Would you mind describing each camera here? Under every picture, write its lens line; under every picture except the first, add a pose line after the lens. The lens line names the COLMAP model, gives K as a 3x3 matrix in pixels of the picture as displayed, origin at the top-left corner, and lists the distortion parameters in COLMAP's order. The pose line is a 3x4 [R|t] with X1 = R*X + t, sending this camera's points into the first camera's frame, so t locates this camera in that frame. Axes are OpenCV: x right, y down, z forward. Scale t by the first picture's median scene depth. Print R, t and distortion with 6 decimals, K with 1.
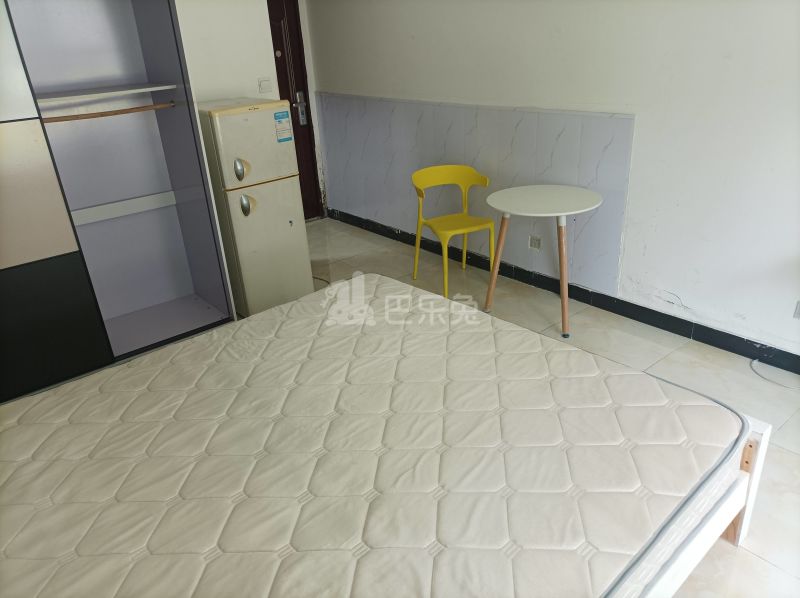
lens RADIAL K [[592.4, 0, 410.5], [0, 592.4, 298.0], [0, 0, 1]] dist [0.005697, 0.004180]
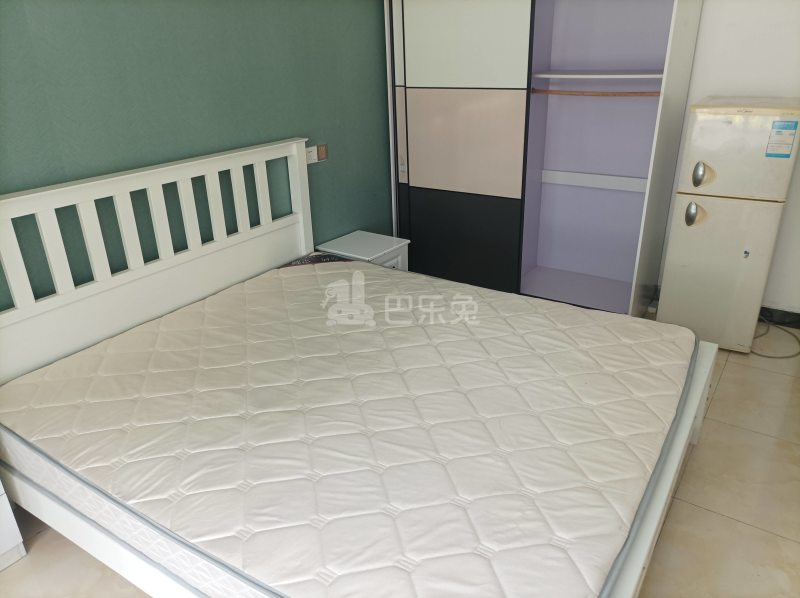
lens RADIAL K [[592.4, 0, 410.5], [0, 592.4, 298.0], [0, 0, 1]] dist [0.005697, 0.004180]
pose [[0.276228, 0.428310, -0.860377, 0.449657], [-0.385826, 0.869324, 0.308893, -0.161791], [0.880248, 0.246631, 0.405385, 0.288673]]
